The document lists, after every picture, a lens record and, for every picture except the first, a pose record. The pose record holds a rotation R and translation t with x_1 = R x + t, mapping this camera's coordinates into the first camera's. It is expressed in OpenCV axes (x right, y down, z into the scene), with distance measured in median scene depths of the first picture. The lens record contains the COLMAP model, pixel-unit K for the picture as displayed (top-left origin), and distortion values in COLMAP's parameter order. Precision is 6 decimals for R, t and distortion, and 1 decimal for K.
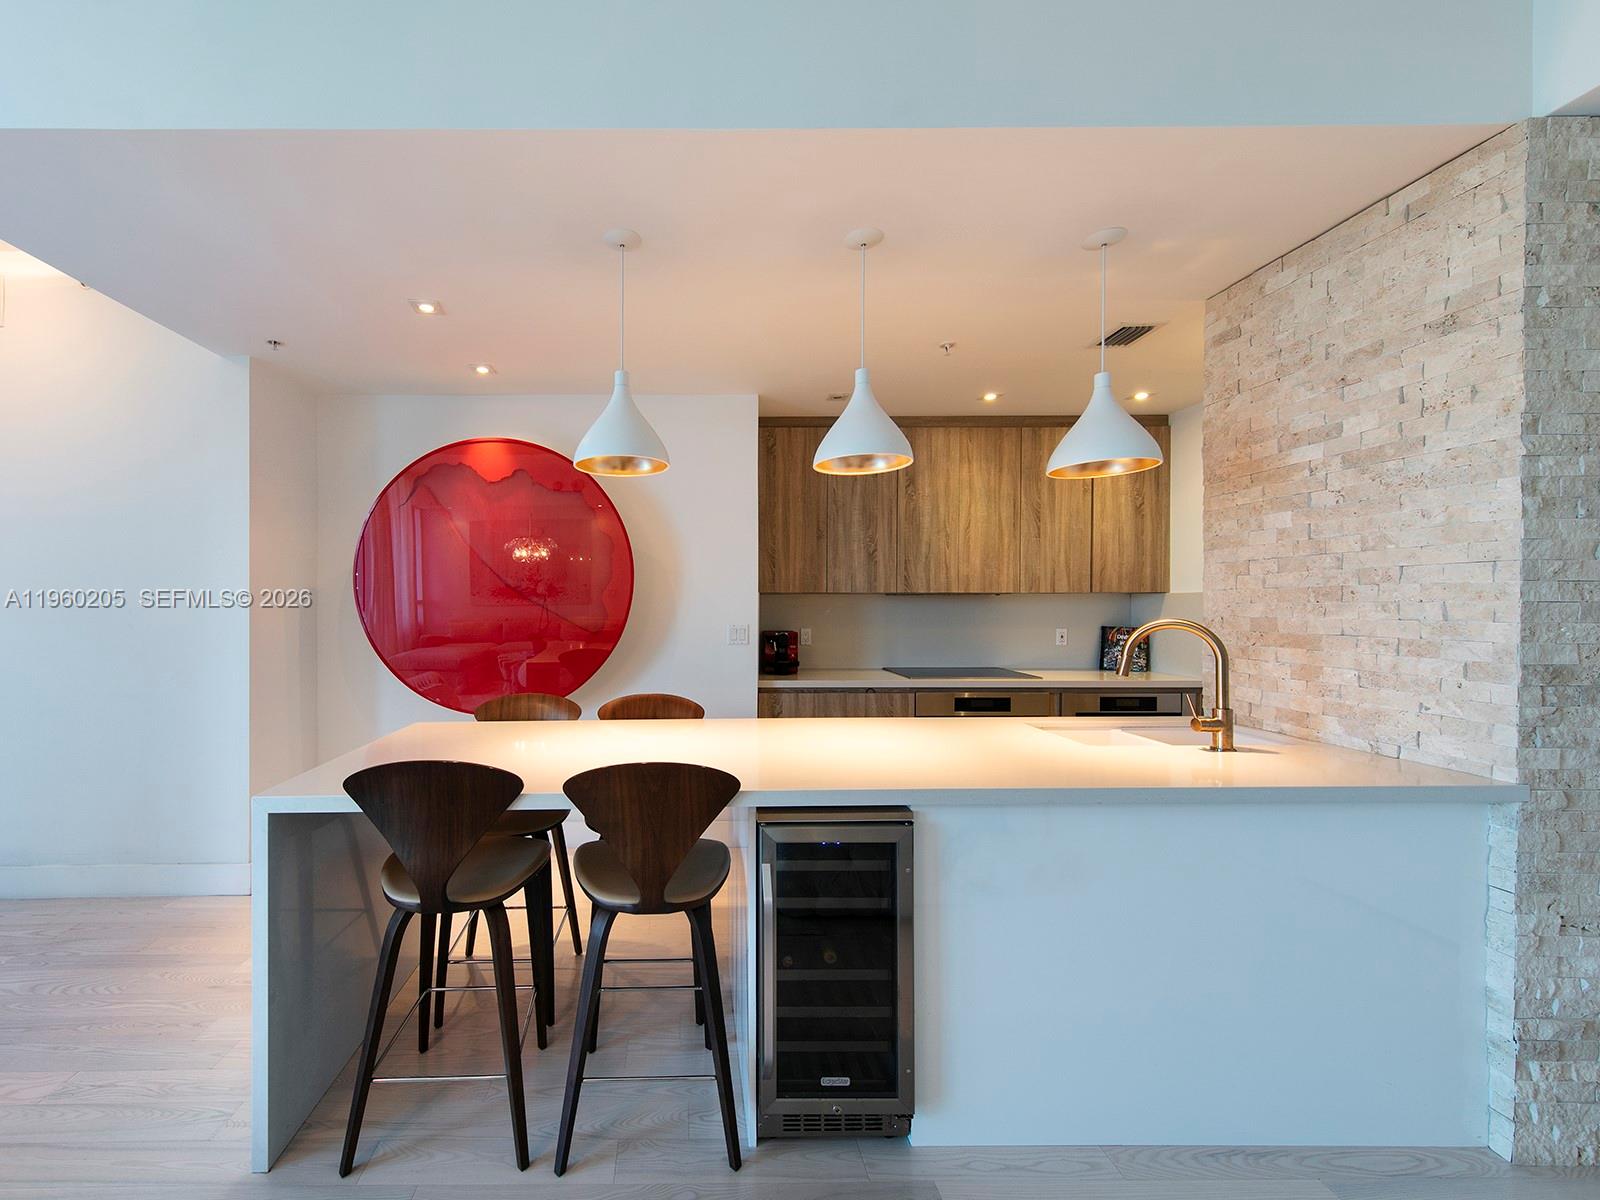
lens RADIAL K [[647.2, 0, 727.9], [0, 647.2, 604.5], [0, 0, 1]] dist [0.002071, 0.000371]
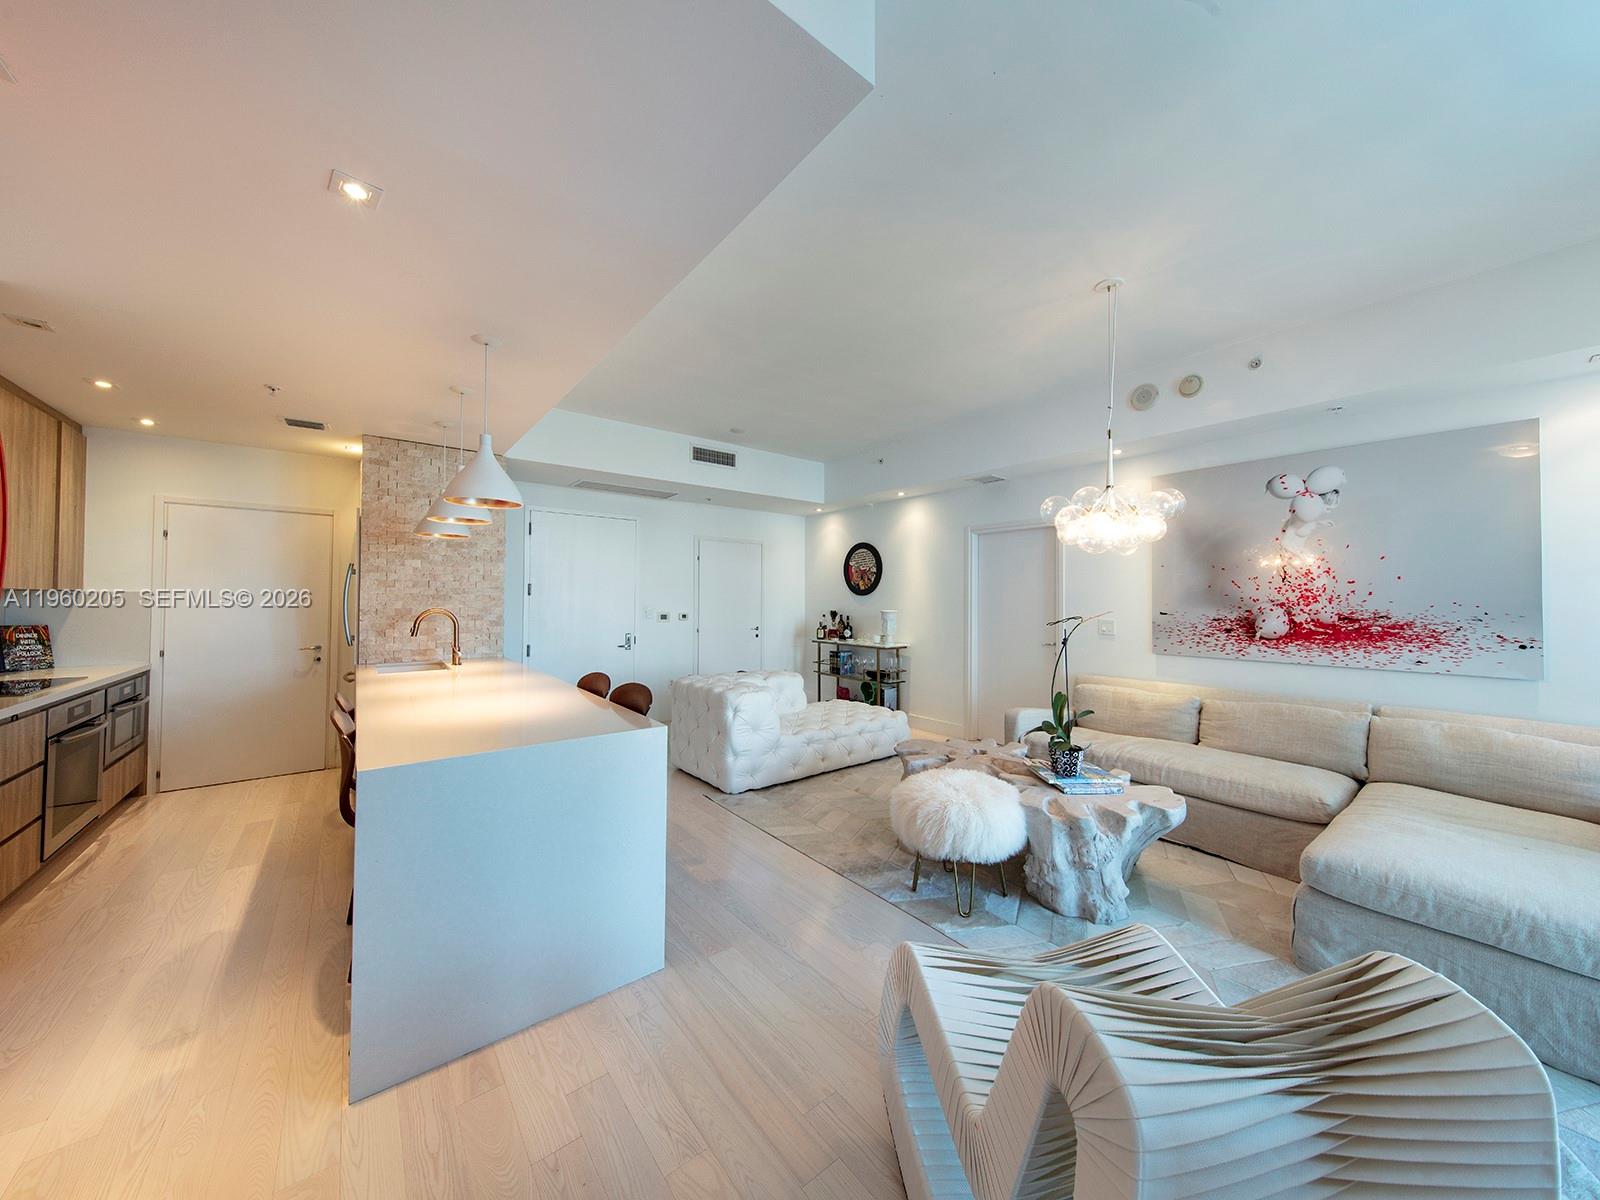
lens RADIAL K [[635.5, 0, 794.6], [0, 635.5, 590.7], [0, 0, 1]] dist [0.010400, 0.000069]
pose [[-0.535572, 0.019991, 0.844253, -1.594164], [0.000435, 0.999726, -0.023396, 0.011157], [-0.844490, -0.012163, -0.535434, 1.052727]]
